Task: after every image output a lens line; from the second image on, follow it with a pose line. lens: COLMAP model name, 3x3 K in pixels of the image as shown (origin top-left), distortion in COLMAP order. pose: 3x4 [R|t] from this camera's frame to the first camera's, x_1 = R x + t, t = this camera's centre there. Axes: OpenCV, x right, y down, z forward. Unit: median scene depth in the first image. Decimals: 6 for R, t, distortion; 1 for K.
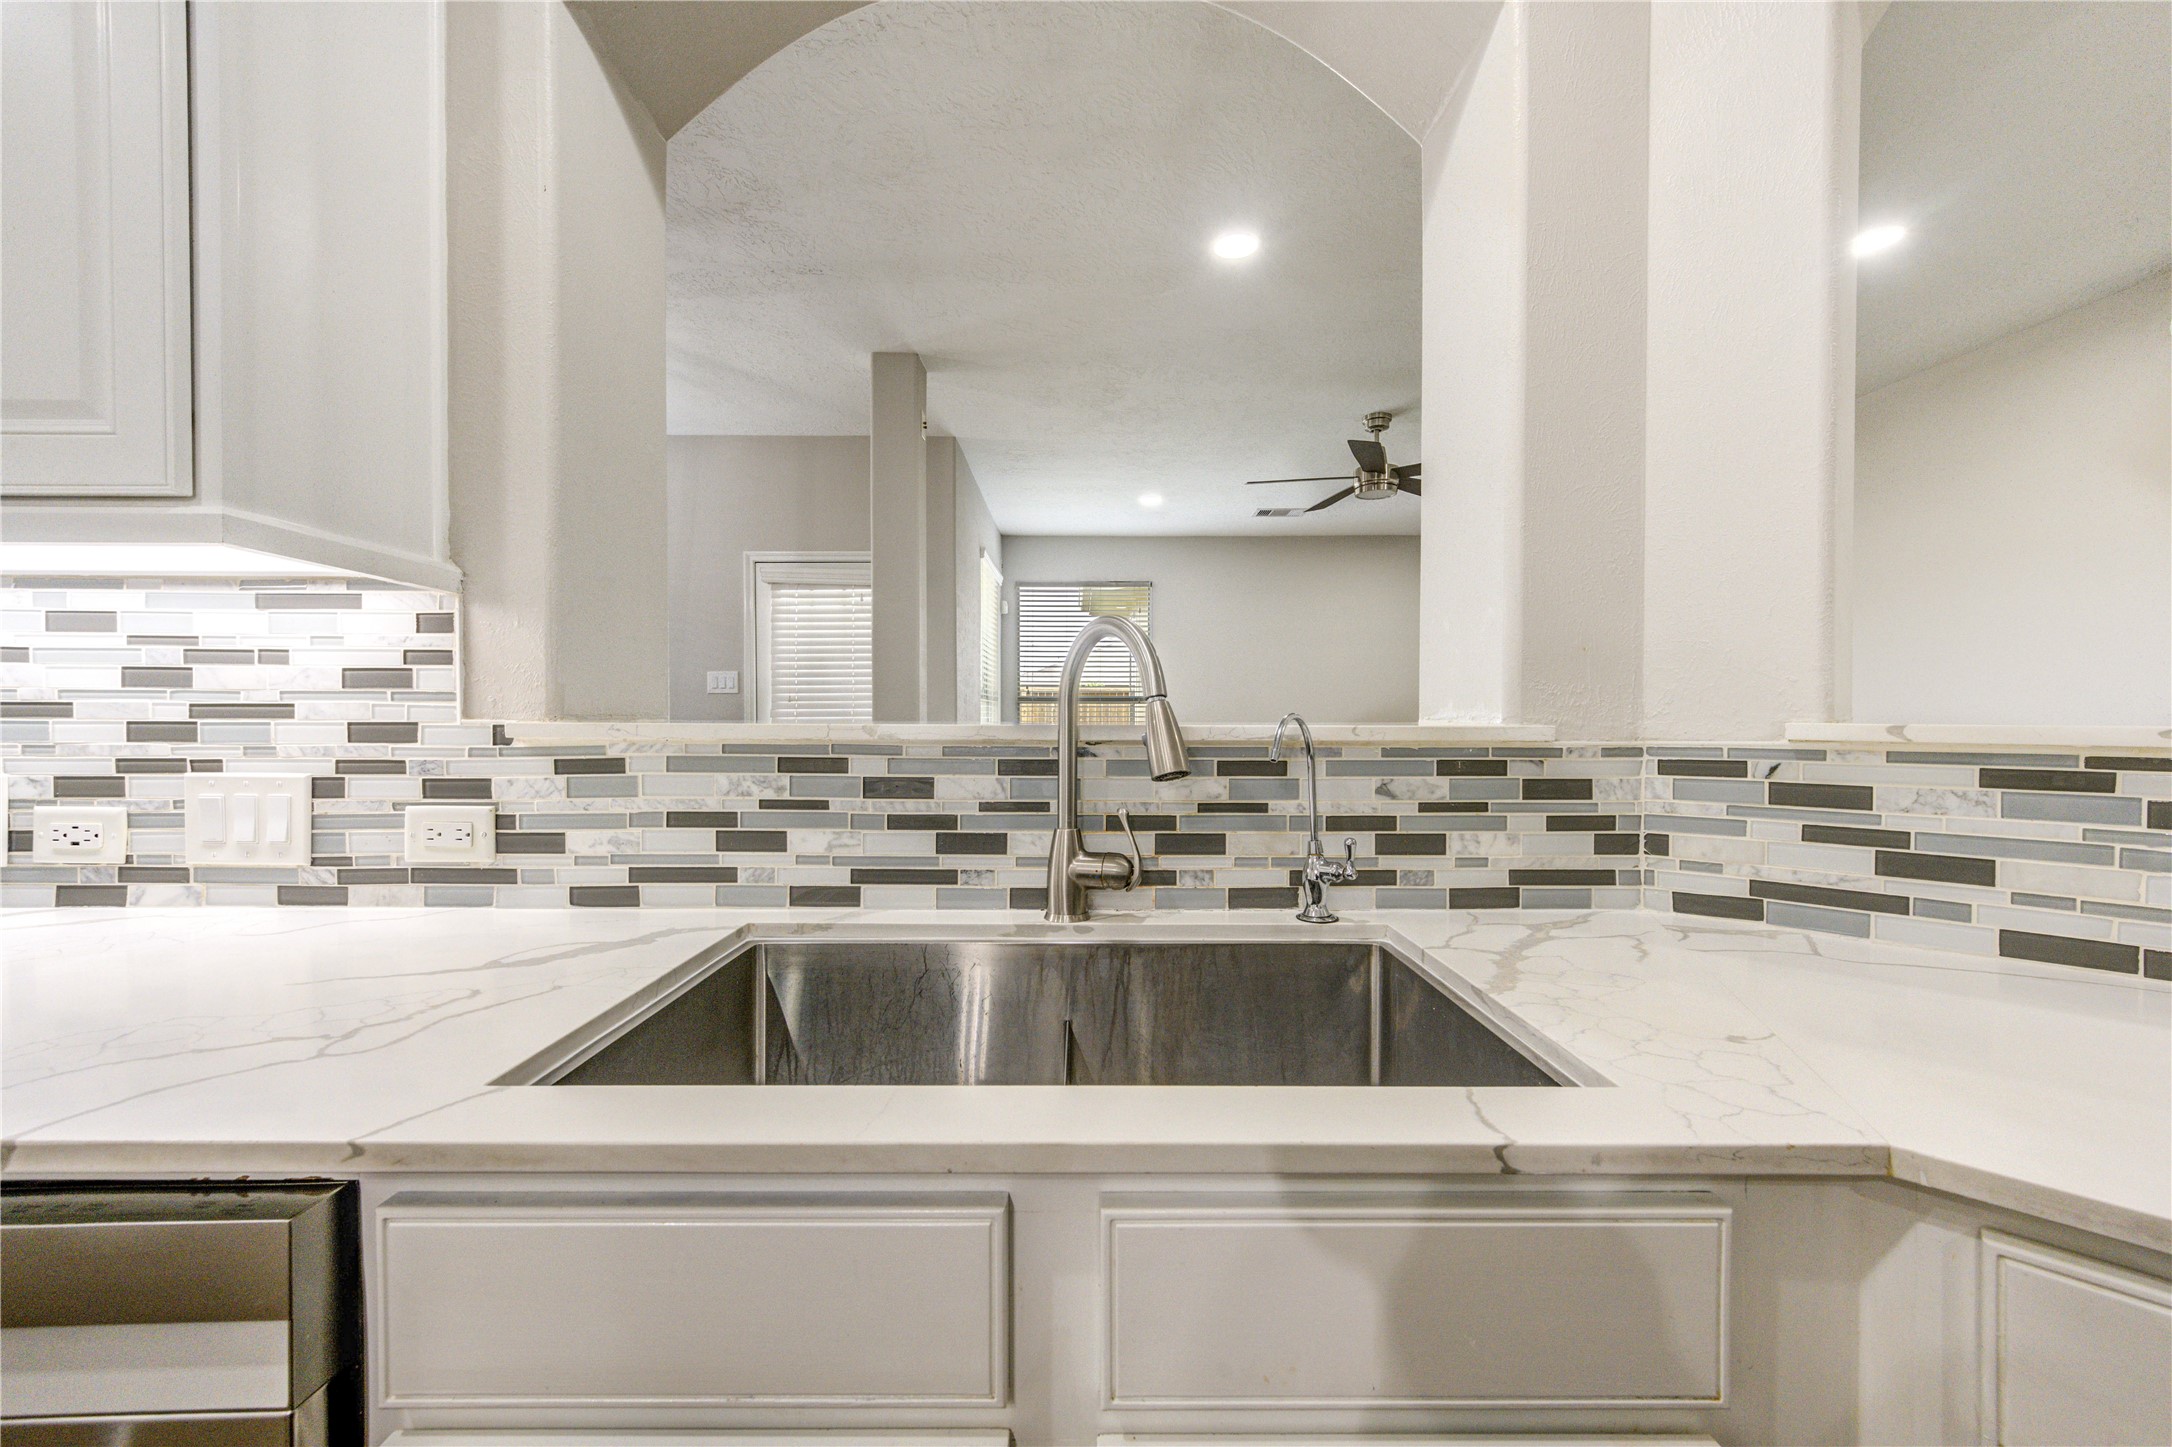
lens RADIAL K [[873.4, 0, 1071.7], [0, 873.4, 727.1], [0, 0, 1]] dist [0.001368, 0.001217]
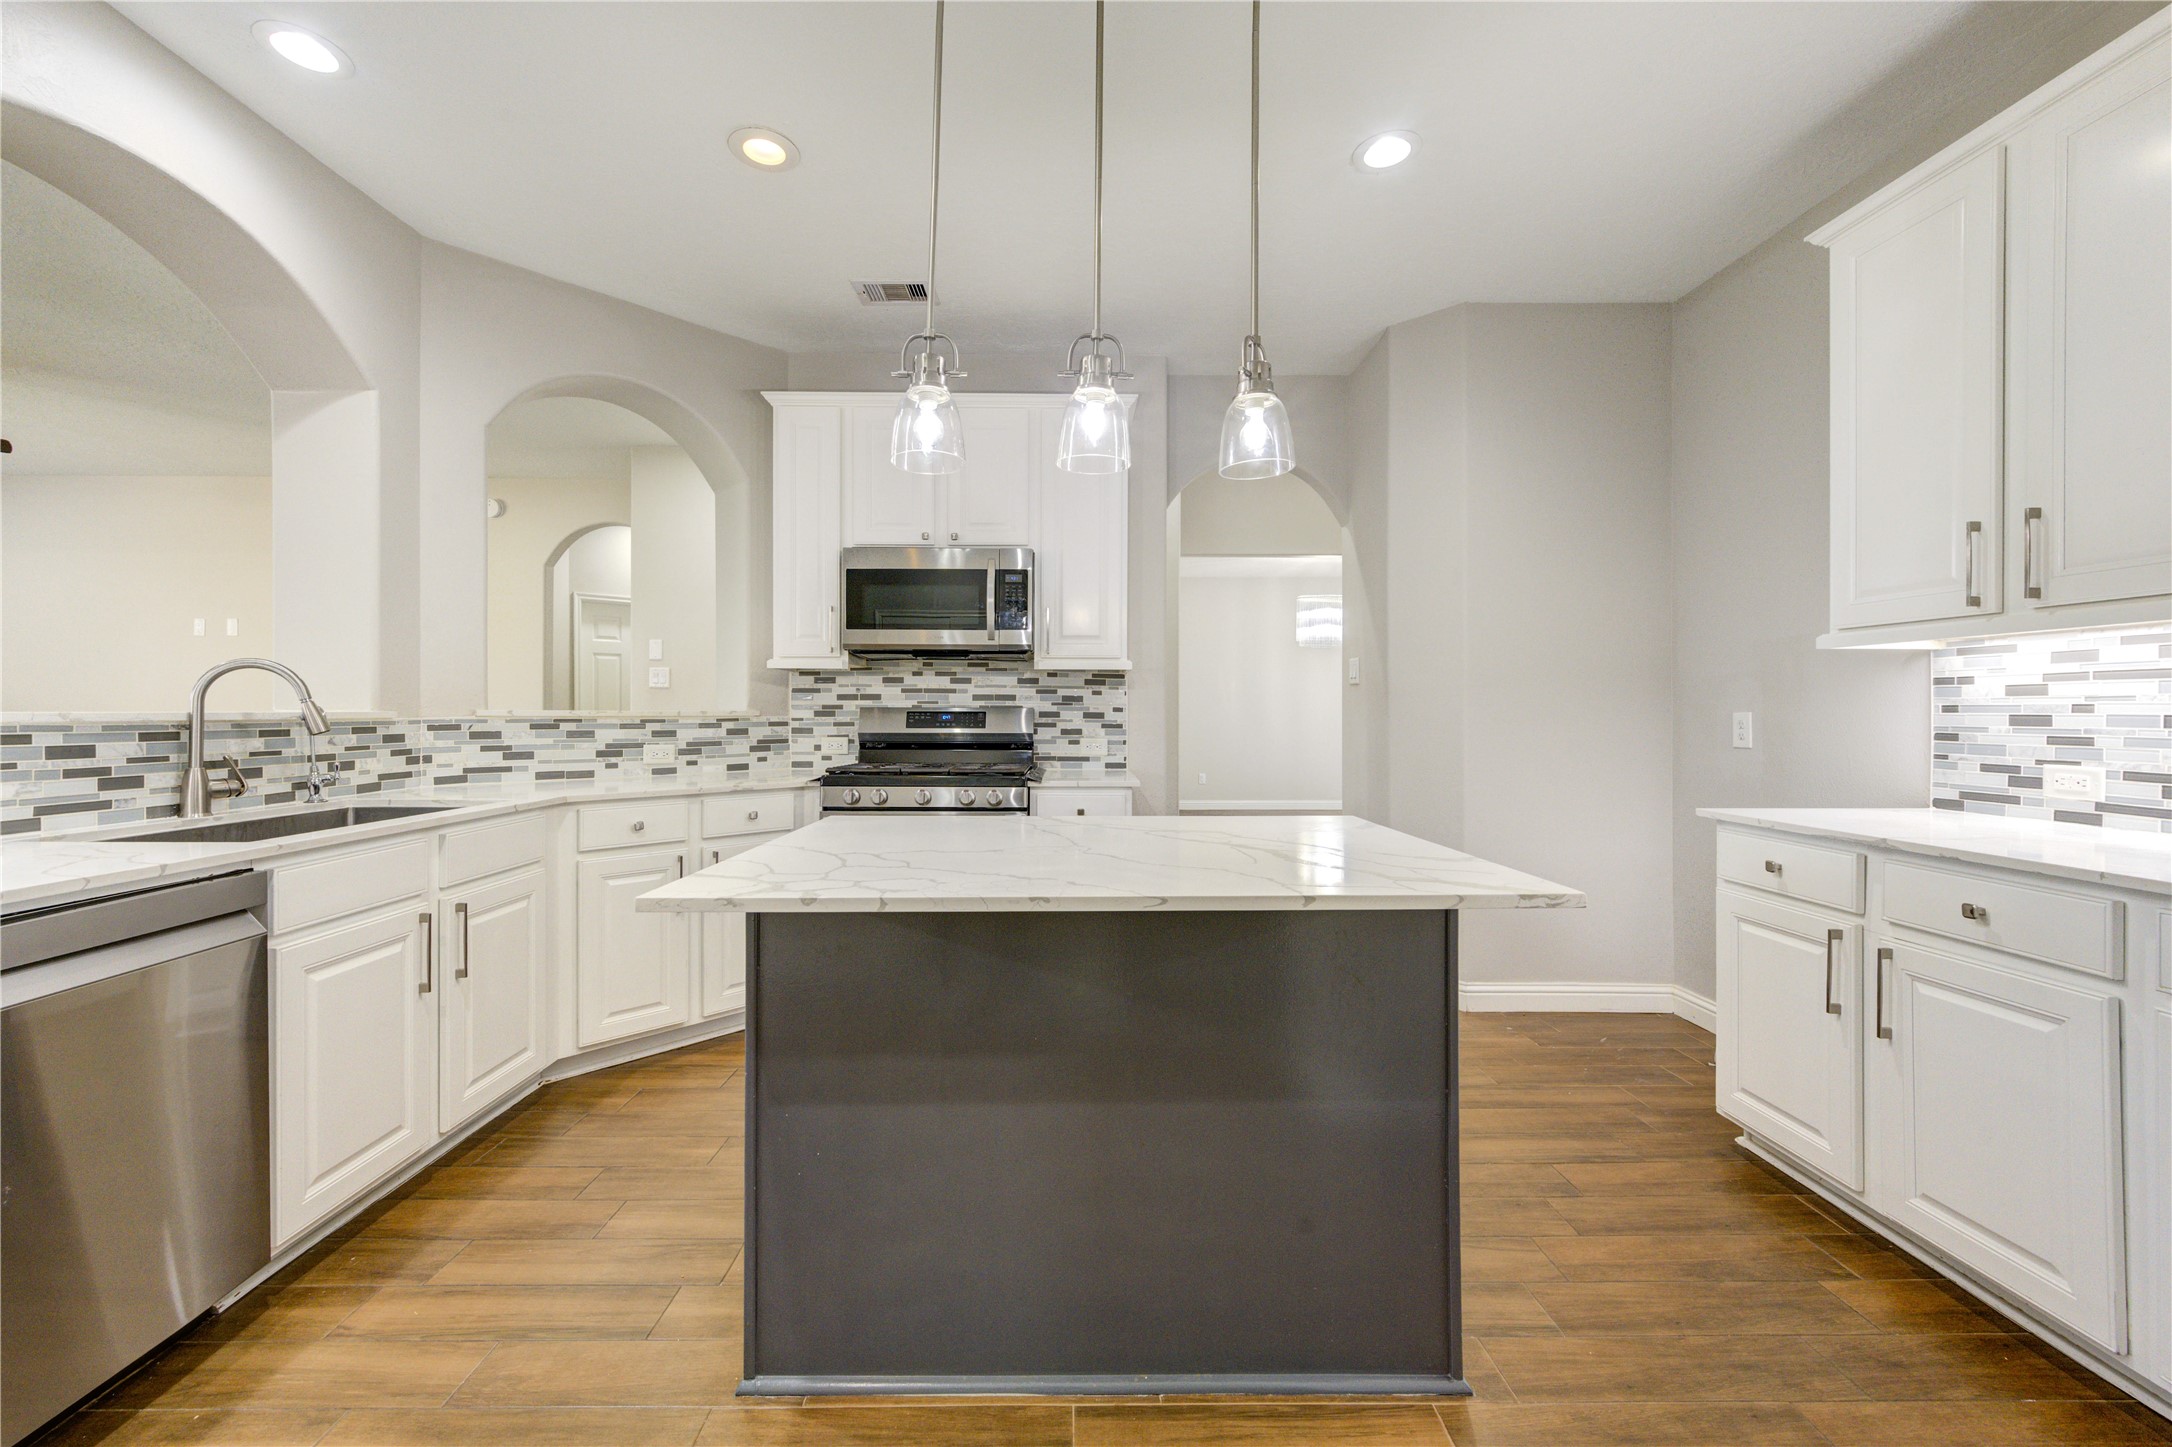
lens RADIAL K [[873.4, 0, 1081.7], [0, 873.4, 713.2], [0, 0, 1]] dist [0.001368, 0.001217]
pose [[-0.007212, -0.006230, 0.999955, -1.818189], [0.012746, 0.999899, 0.006321, 0.011601], [-0.999893, 0.012791, -0.007132, -0.840307]]
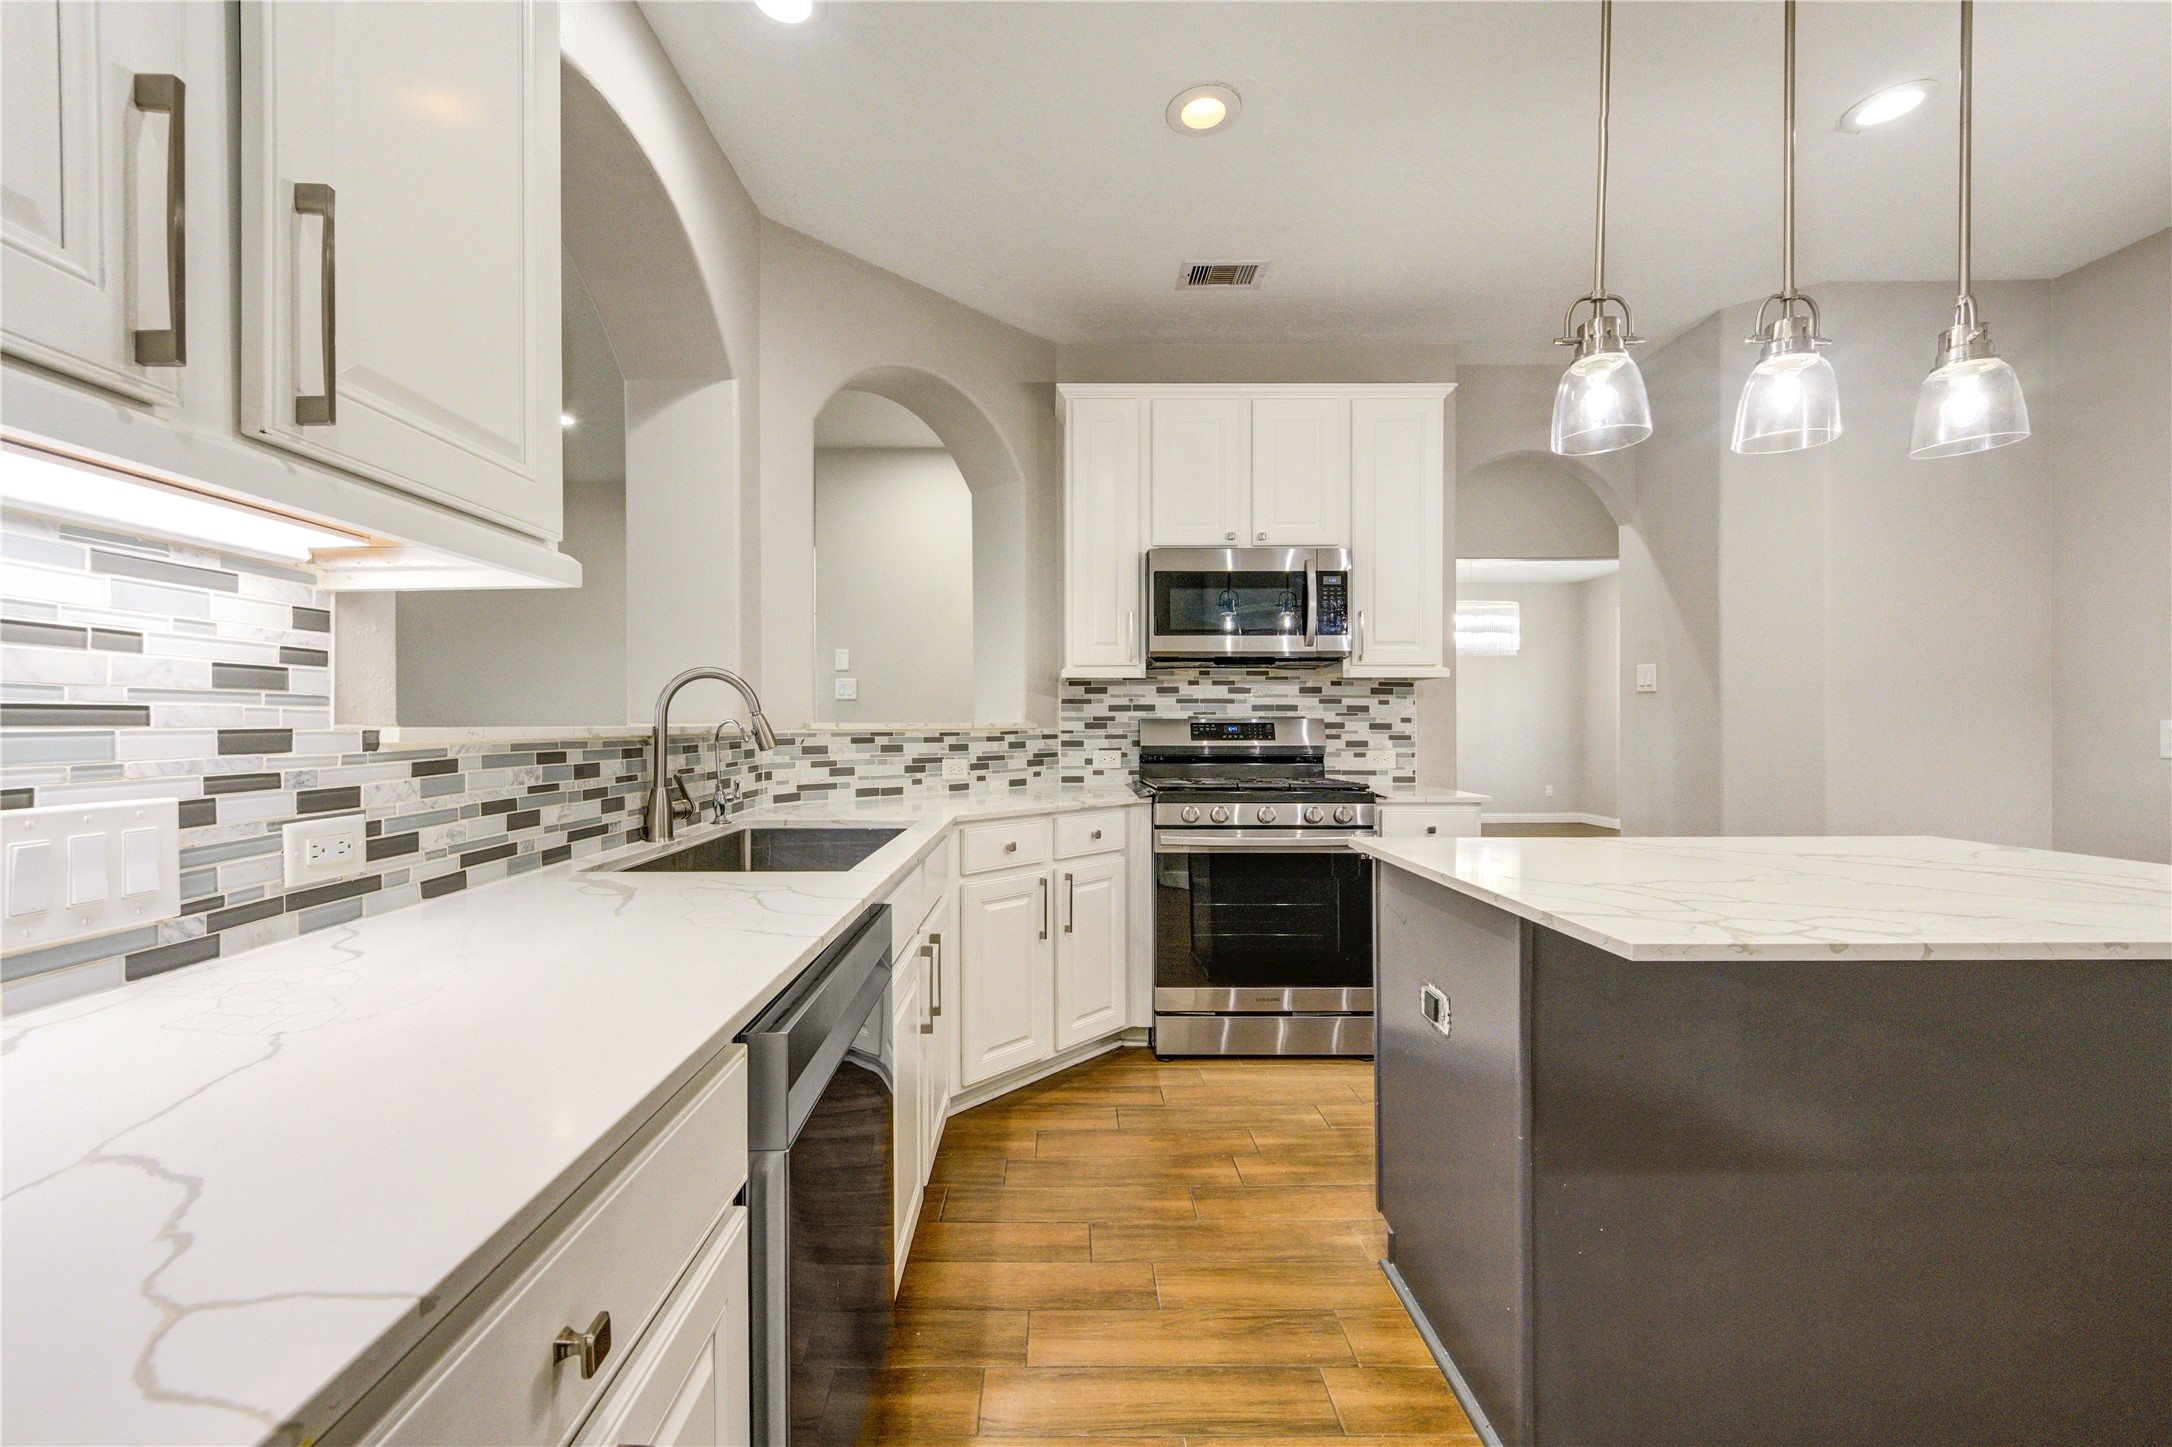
lens RADIAL K [[873.4, 0, 1066.8], [0, 873.4, 728.2], [0, 0, 1]] dist [0.001368, 0.001217]
pose [[-0.008471, -0.009764, 0.999916, -1.643677], [0.016769, 0.999810, 0.009905, -0.001796], [-0.999824, 0.016852, -0.008305, 0.221892]]
